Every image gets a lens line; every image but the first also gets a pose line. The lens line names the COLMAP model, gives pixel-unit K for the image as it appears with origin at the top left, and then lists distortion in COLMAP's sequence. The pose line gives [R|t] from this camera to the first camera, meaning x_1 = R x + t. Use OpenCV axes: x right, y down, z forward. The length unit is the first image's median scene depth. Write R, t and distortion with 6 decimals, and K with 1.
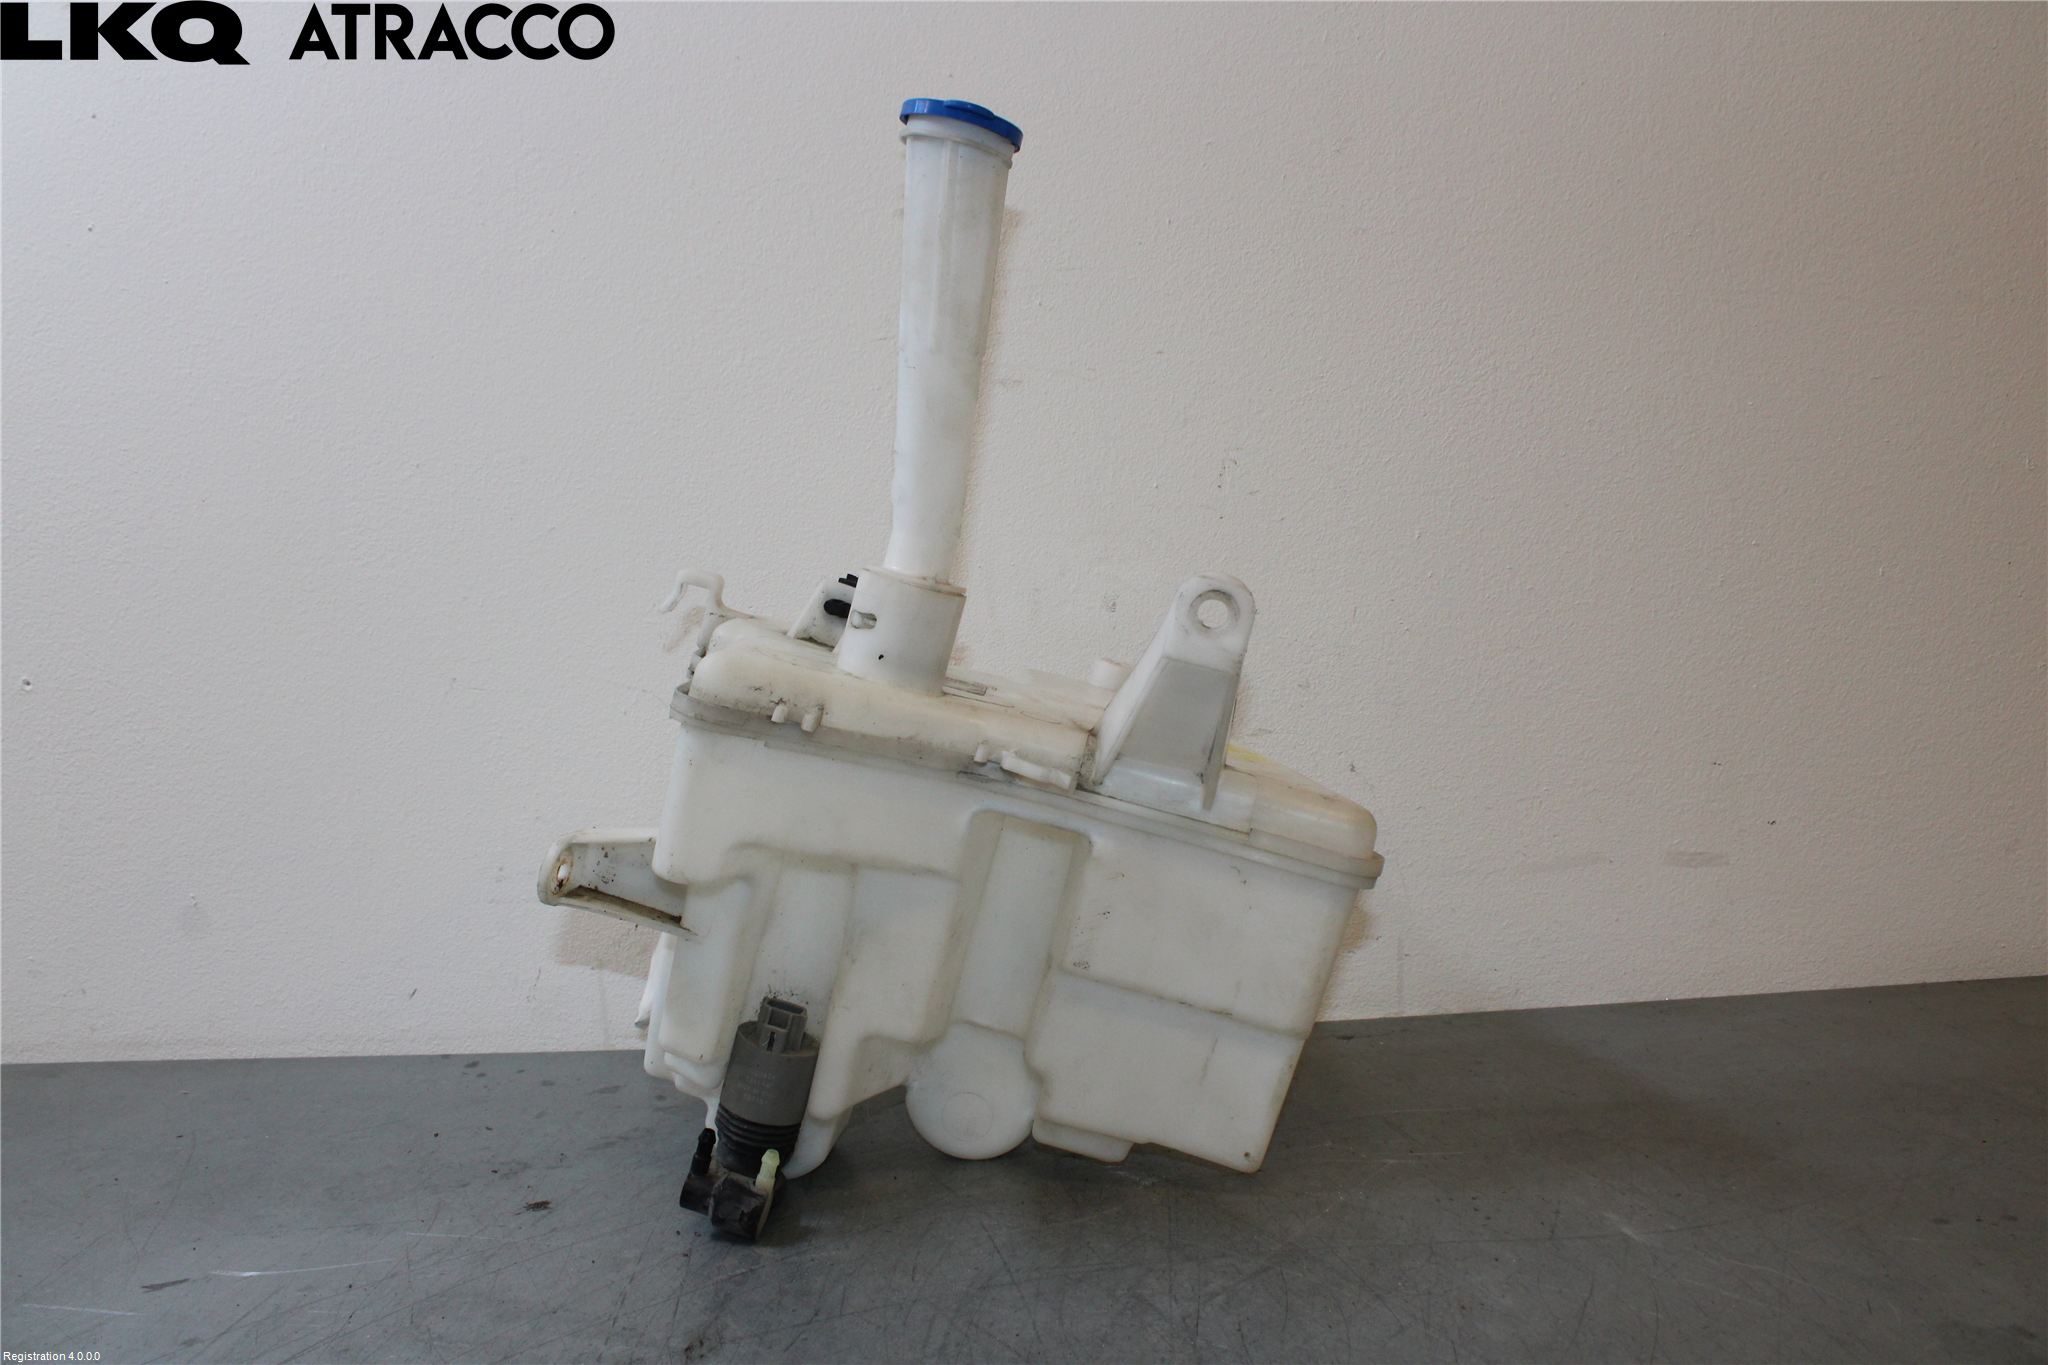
lens RADIAL K [[1762.3, 0, 1022.9], [0, 1762.3, 698.7], [0, 0, 1]] dist [-0.145227, 0.117342]
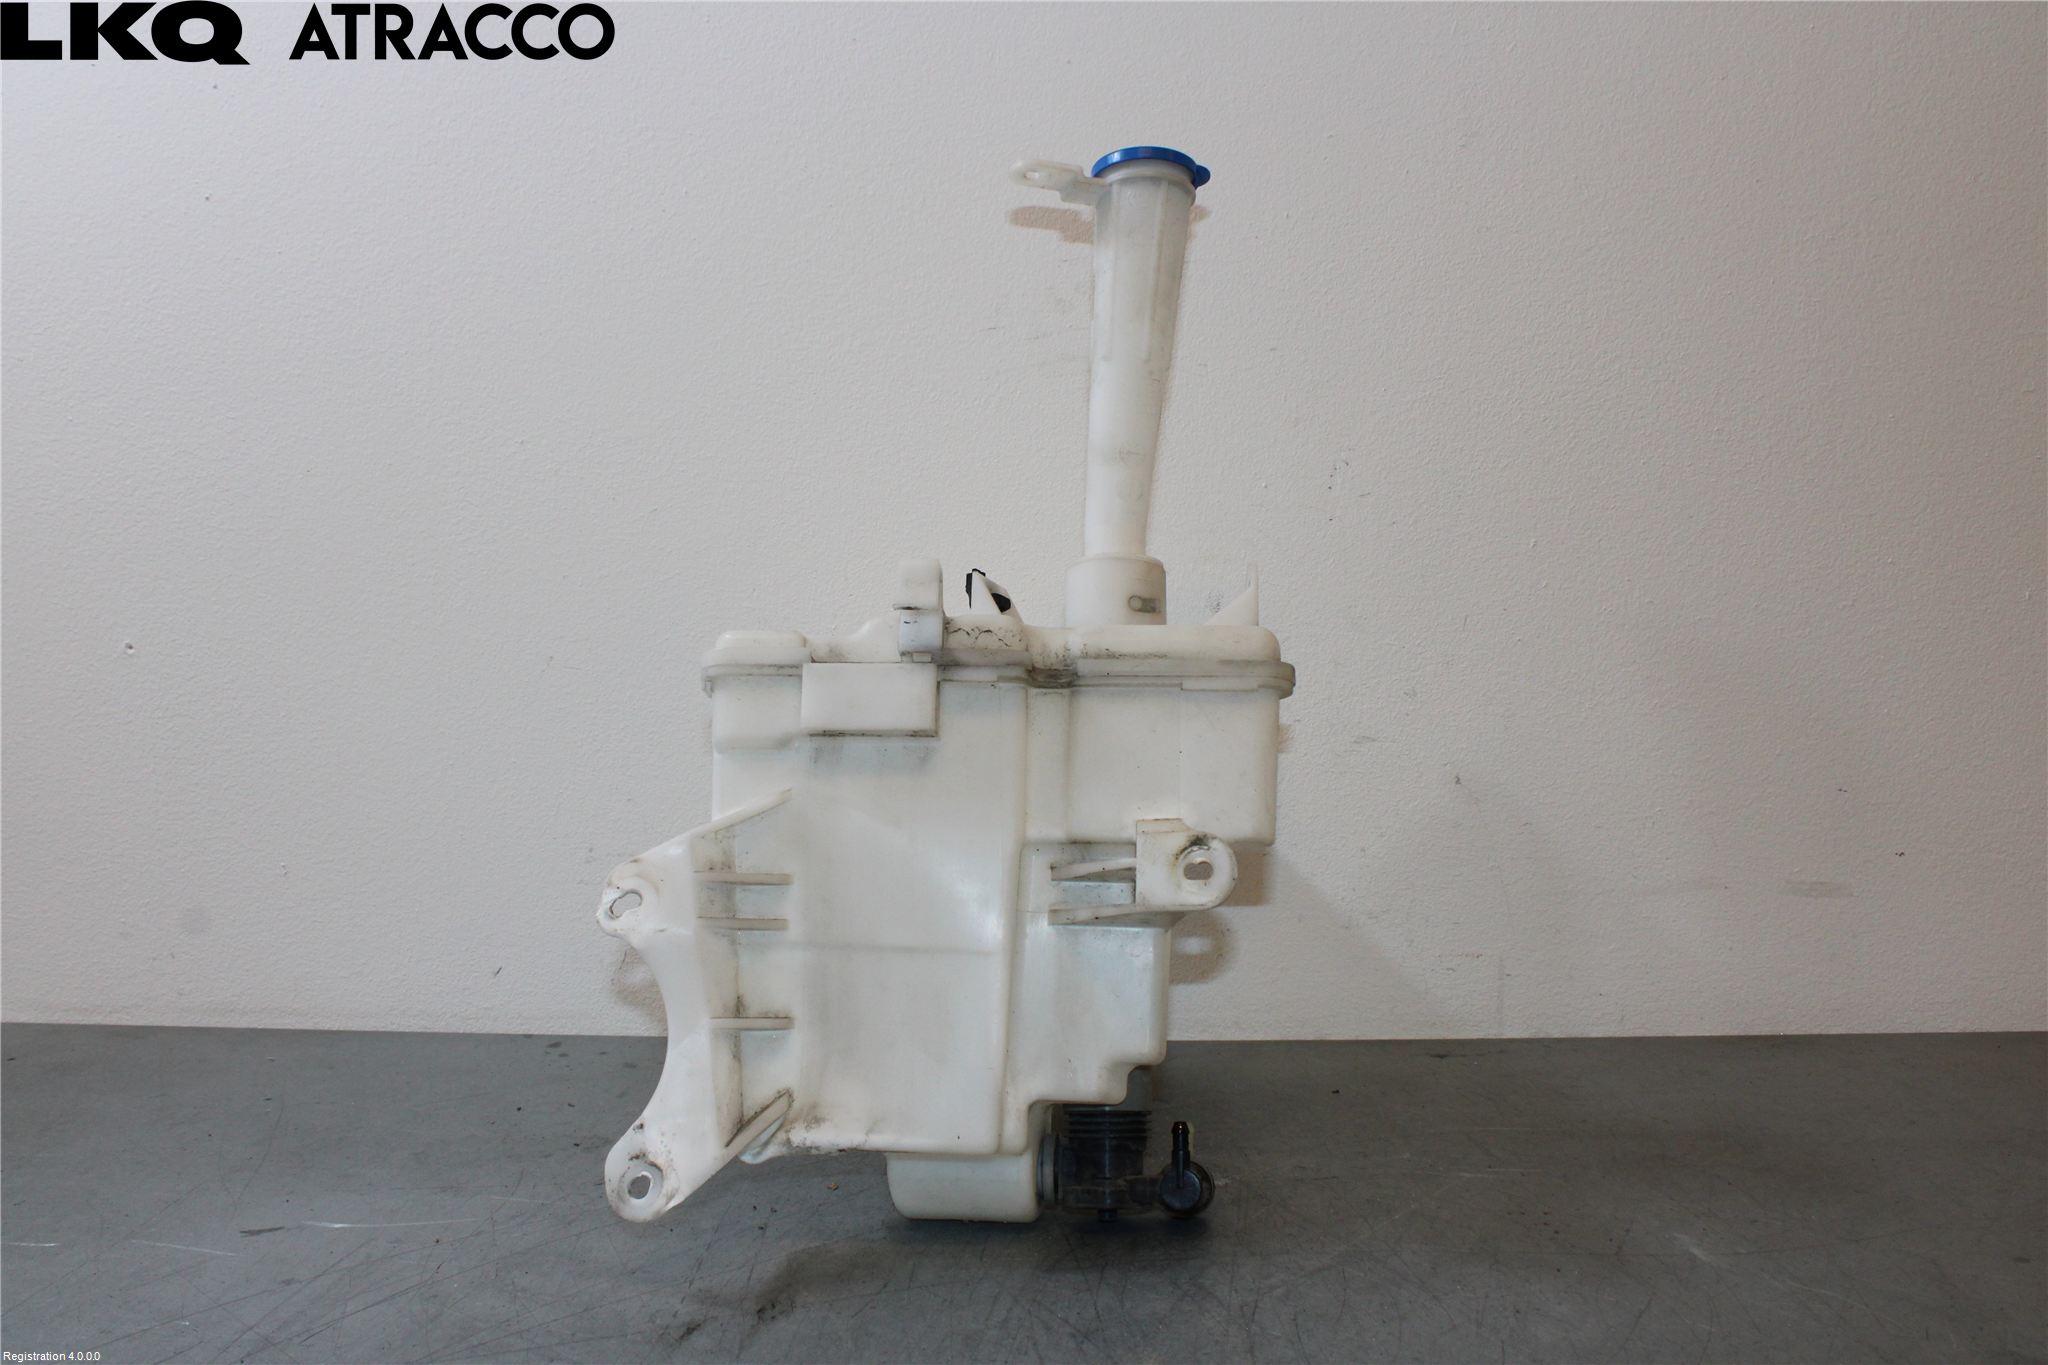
lens RADIAL K [[1981.6, 0, 1010.3], [0, 1981.6, 695.7], [0, 0, 1]] dist [-0.087814, 0.000000]
pose [[0.996658, 0.035101, -0.073767, 0.020248], [-0.035176, 0.999381, 0.000283, 0.001130], [0.073731, 0.002313, 0.997275, -0.114286]]
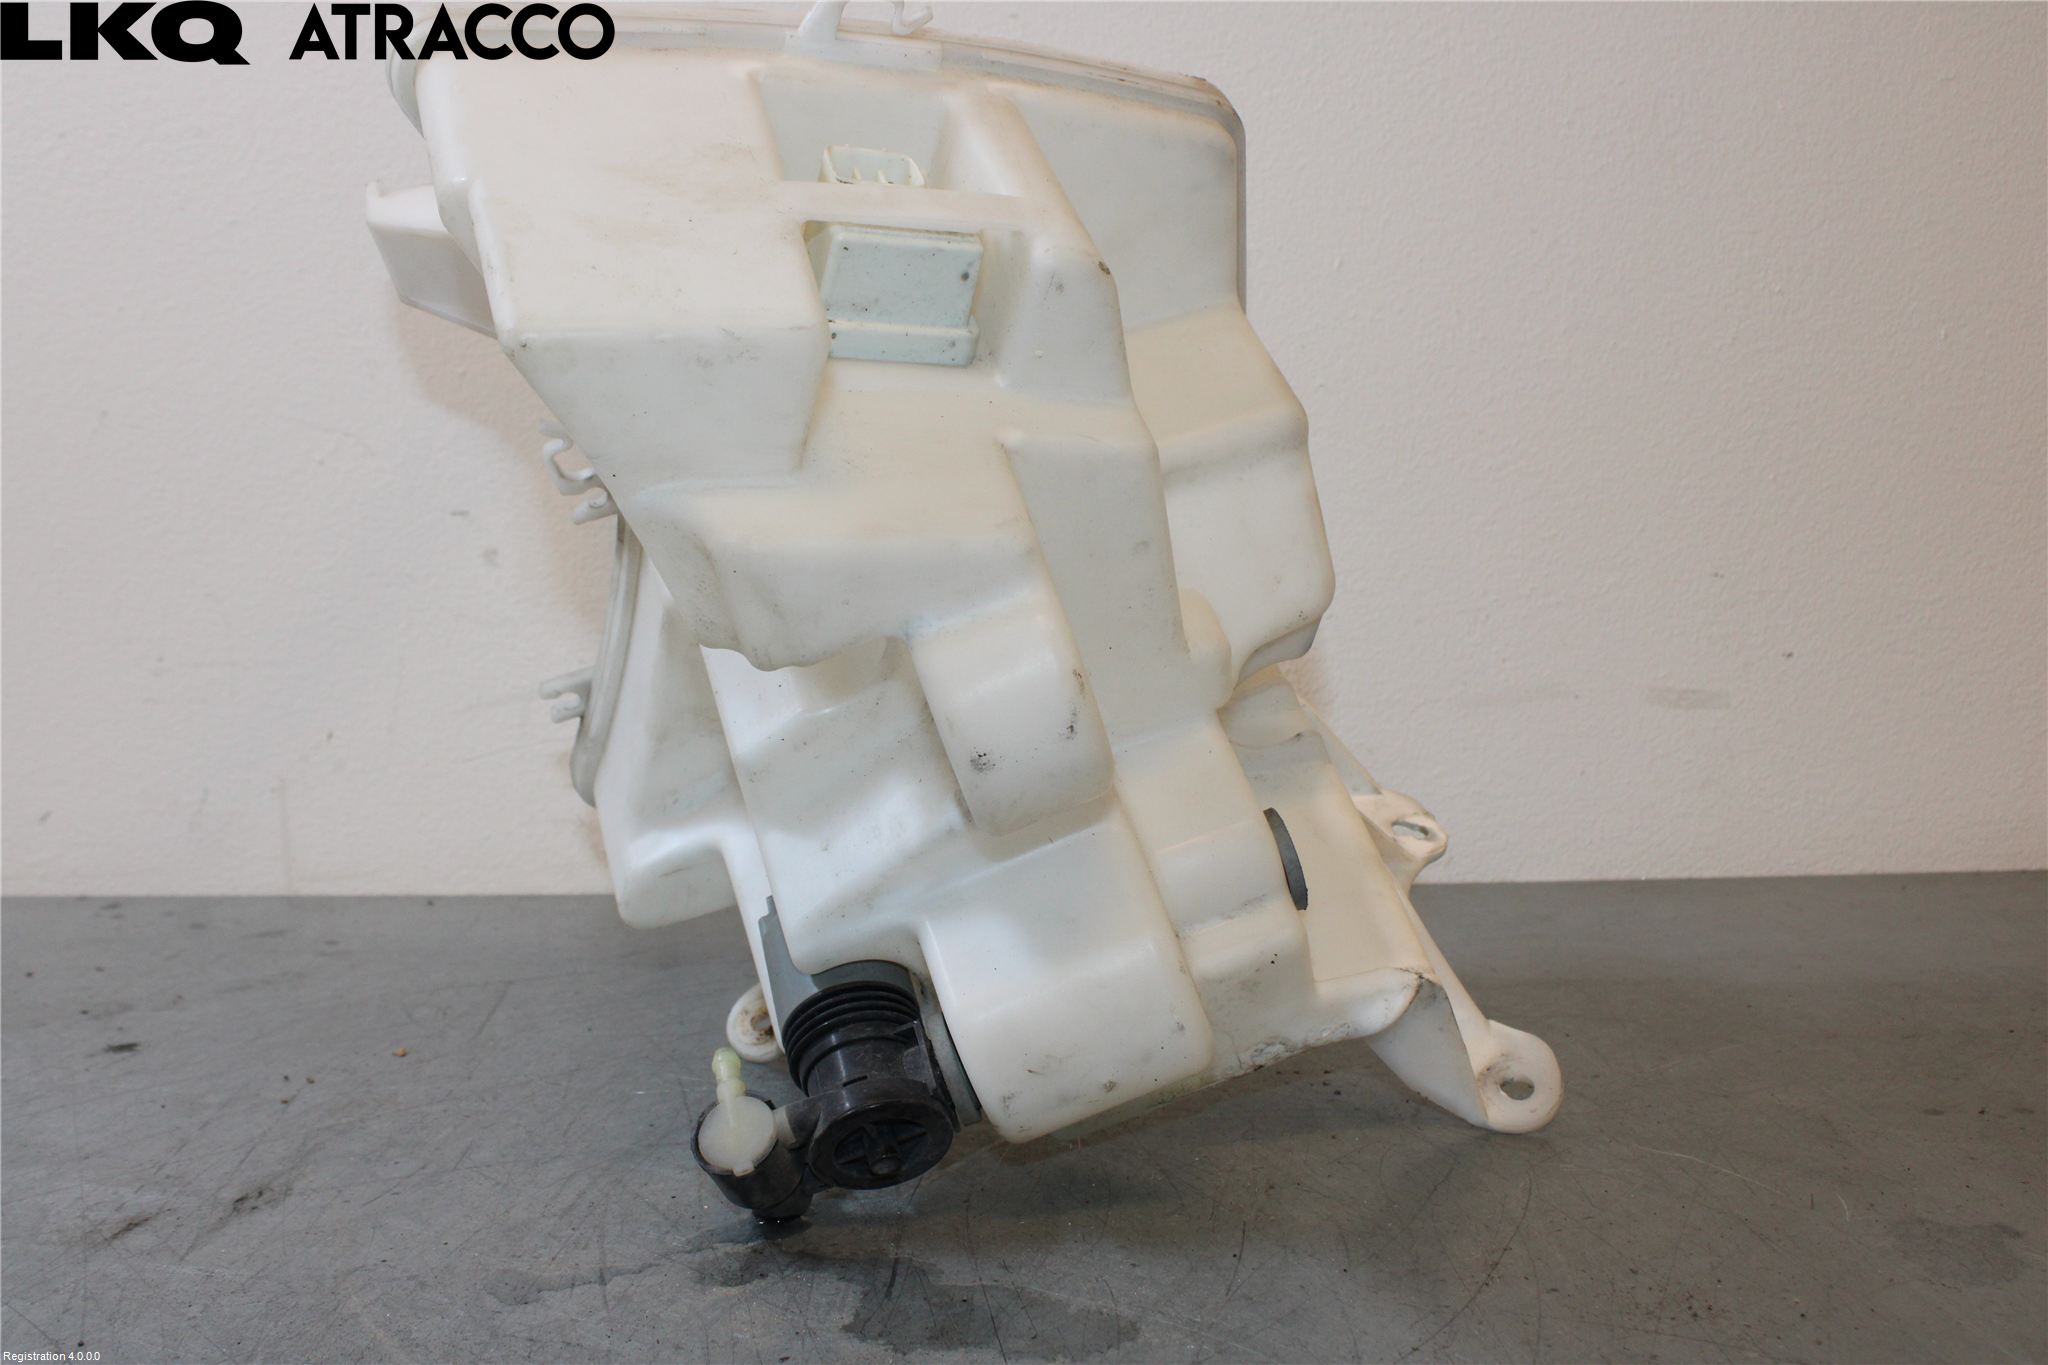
lens RADIAL K [[2090.7, 0, 1051.3], [0, 2090.7, 728.1], [0, 0, 1]] dist [-0.079611, 0.000000]
pose [[0.999317, 0.035519, 0.010233, 0.097411], [-0.035856, 0.998747, 0.034918, 0.086140], [-0.008980, -0.035261, 0.999338, 0.071469]]
